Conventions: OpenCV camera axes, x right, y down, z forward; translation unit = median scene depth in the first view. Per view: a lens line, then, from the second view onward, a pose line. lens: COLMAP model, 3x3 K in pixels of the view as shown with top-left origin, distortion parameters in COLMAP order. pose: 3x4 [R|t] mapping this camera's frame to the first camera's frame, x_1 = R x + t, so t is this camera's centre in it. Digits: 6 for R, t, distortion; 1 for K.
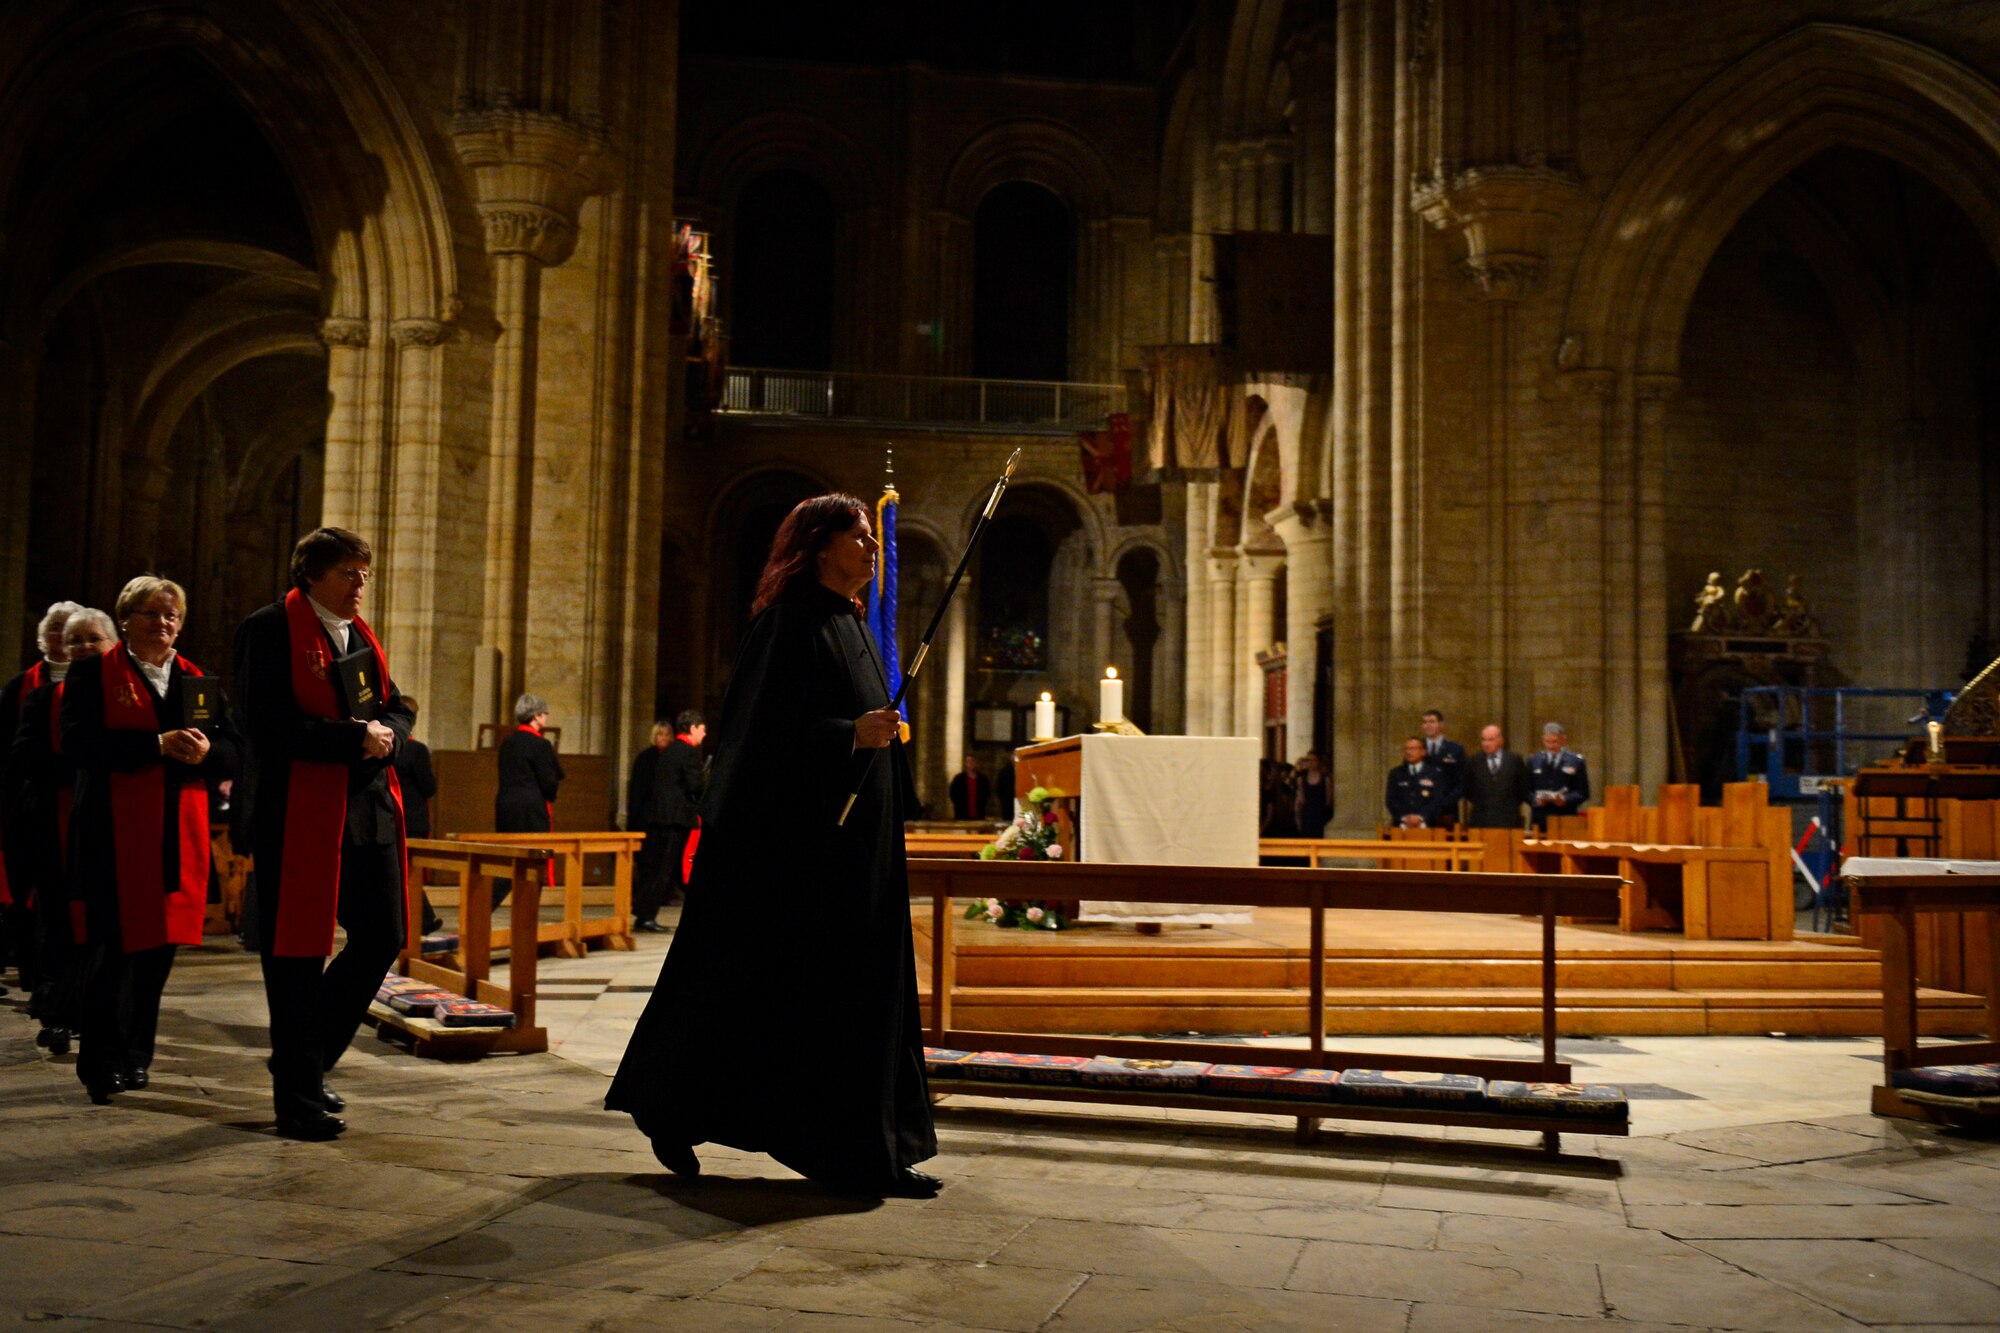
lens RADIAL K [[1895.4, 0, 879.3], [0, 1895.4, 706.8], [0, 0, 1]] dist [0.000686, 0.000000]
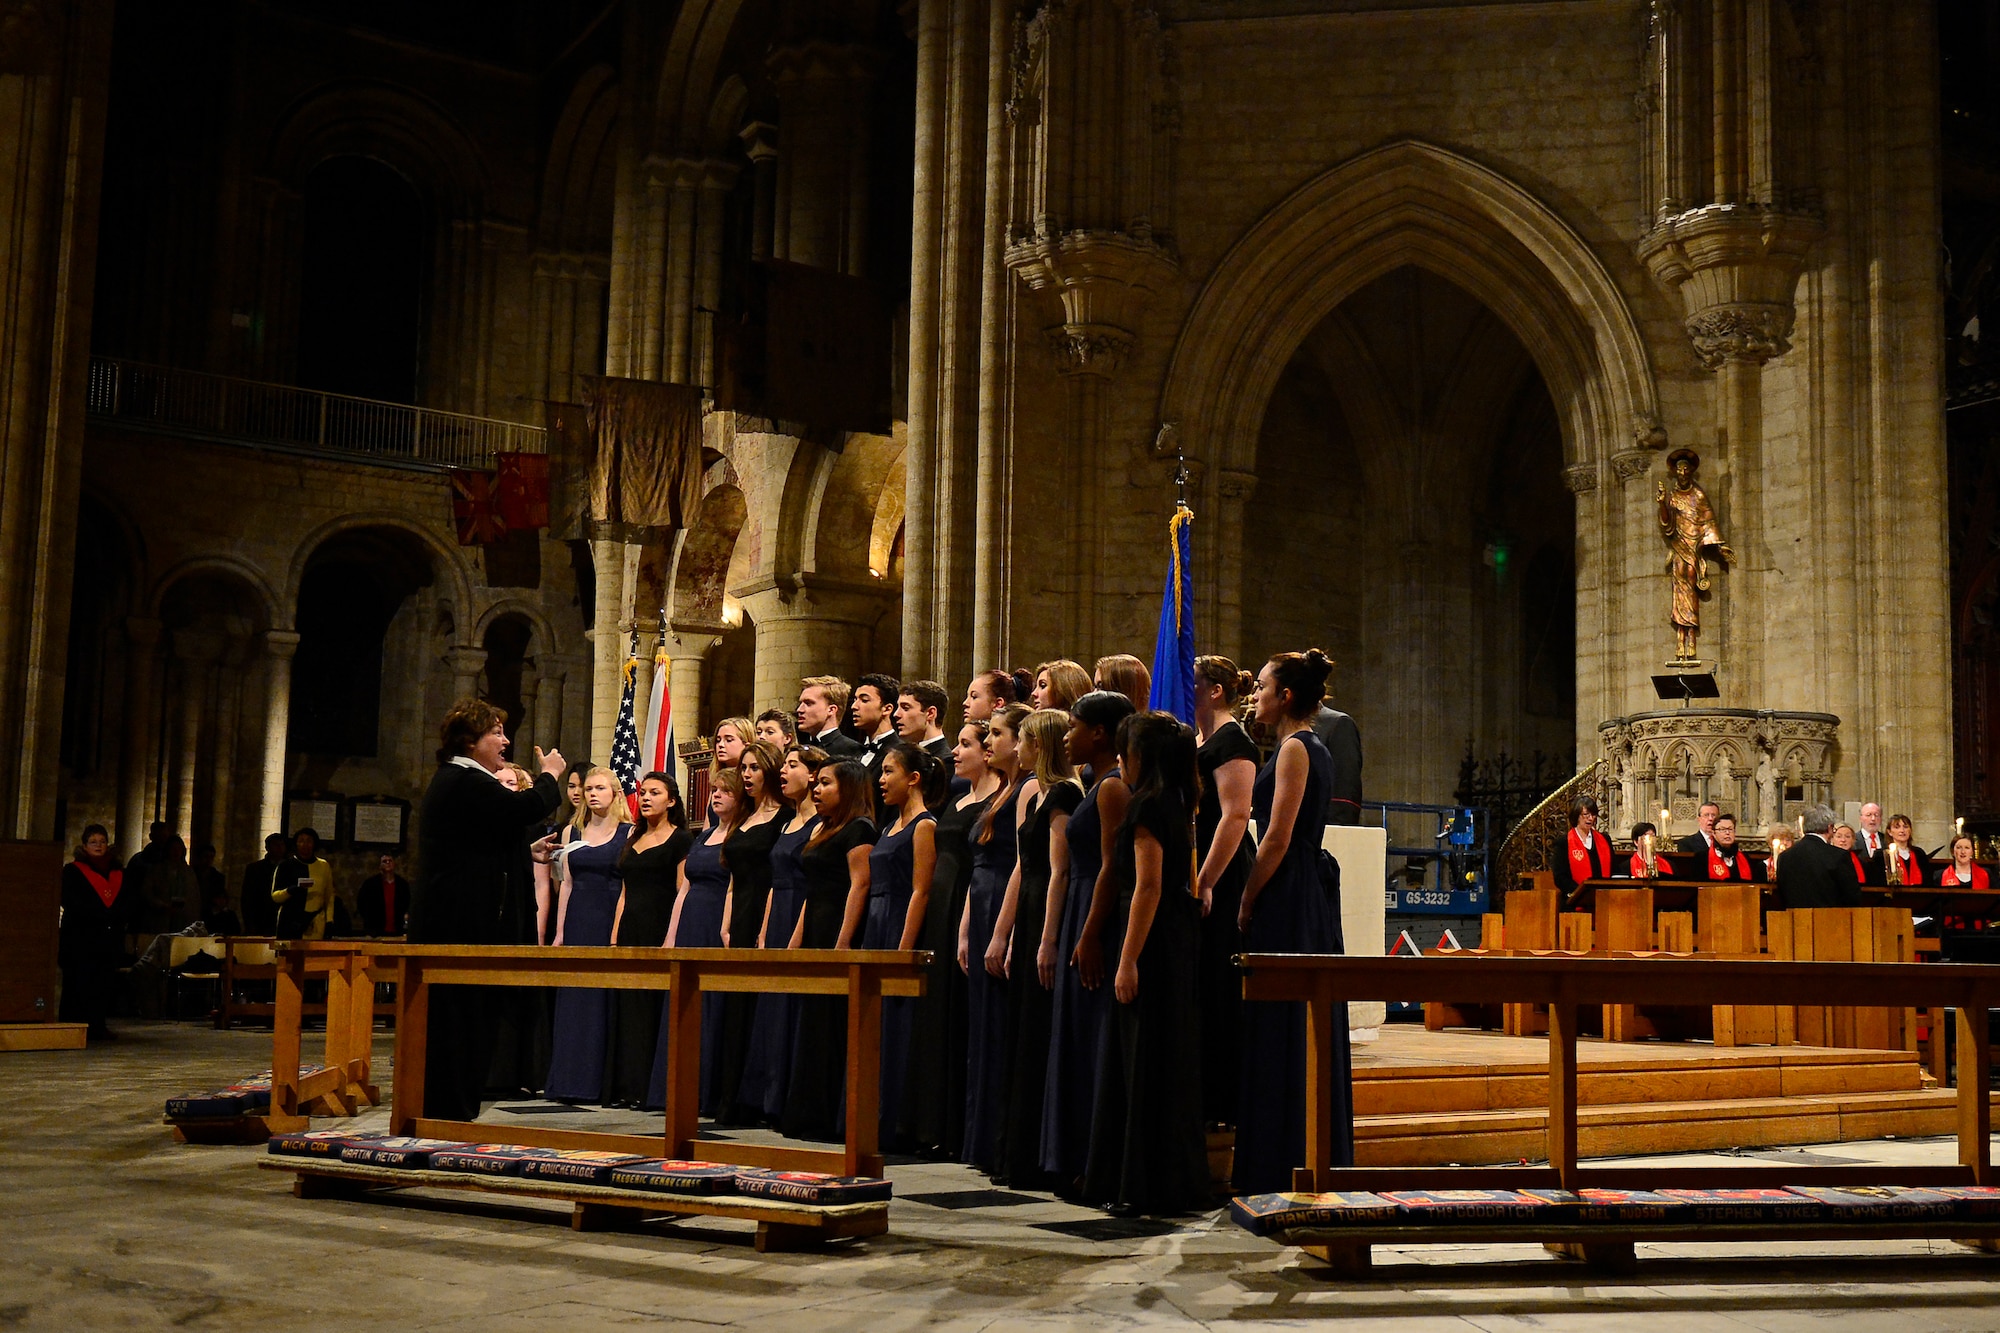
lens RADIAL K [[2144.0, 0, 1047.2], [0, 2144.0, 754.1], [0, 0, 1]] dist [0.003408, 0.000000]
pose [[0.875487, 0.041763, 0.481434, -0.190045], [-0.027895, 0.998965, -0.035930, 0.009993], [-0.482437, 0.018027, 0.875745, 0.091523]]
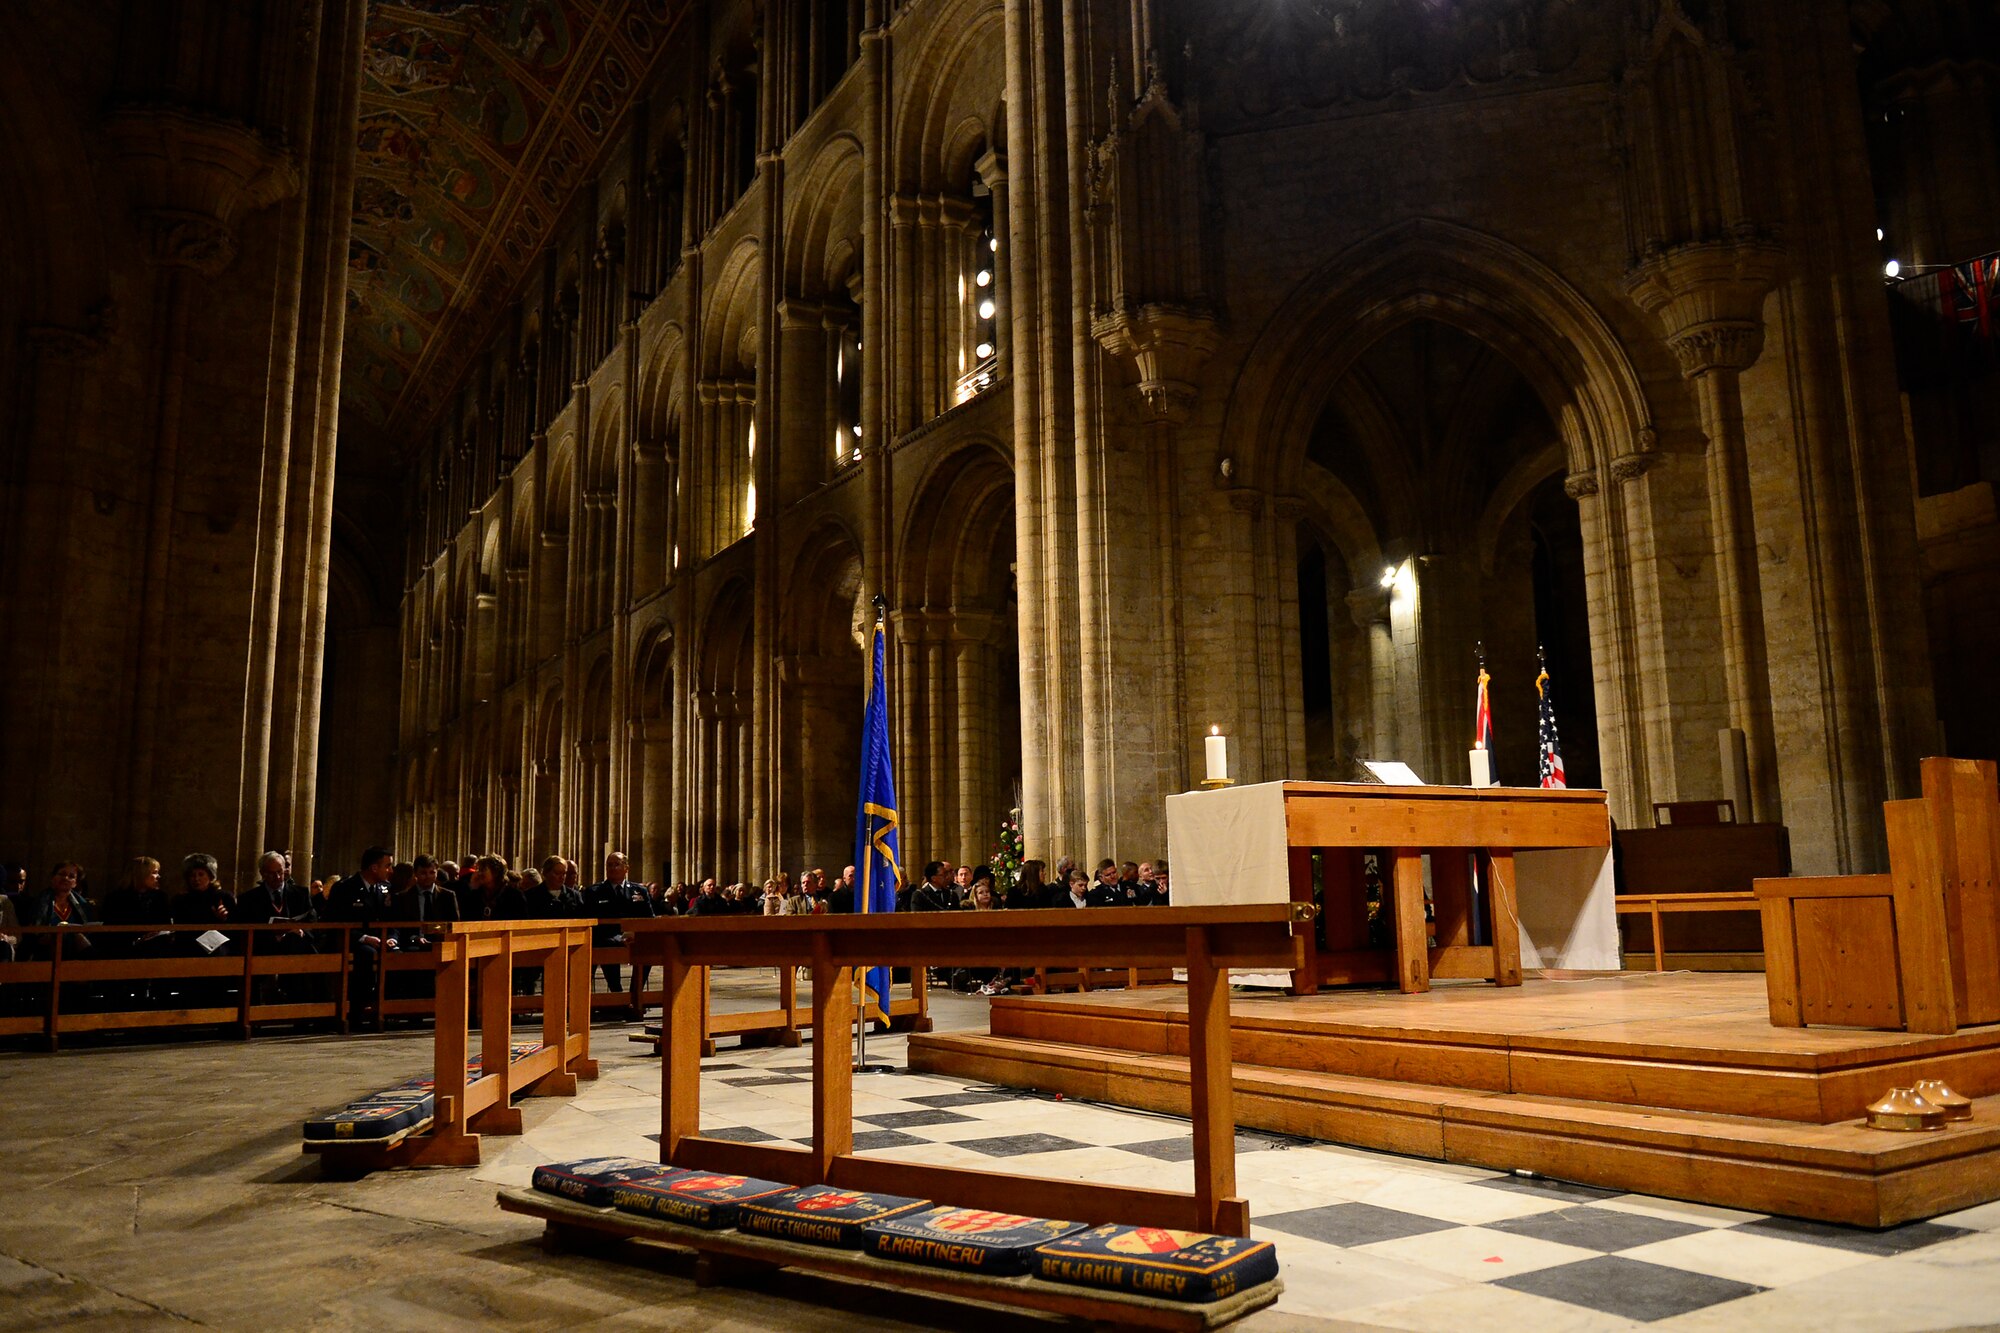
lens RADIAL K [[1471.2, 0, 991.7], [0, 1471.2, 669.2], [0, 0, 1]] dist [-0.029017, -0.005486]
pose [[0.429642, -0.172188, -0.886431, 0.352556], [0.080951, 0.985043, -0.152108, 0.027132], [0.899364, -0.006406, 0.437154, 0.256291]]
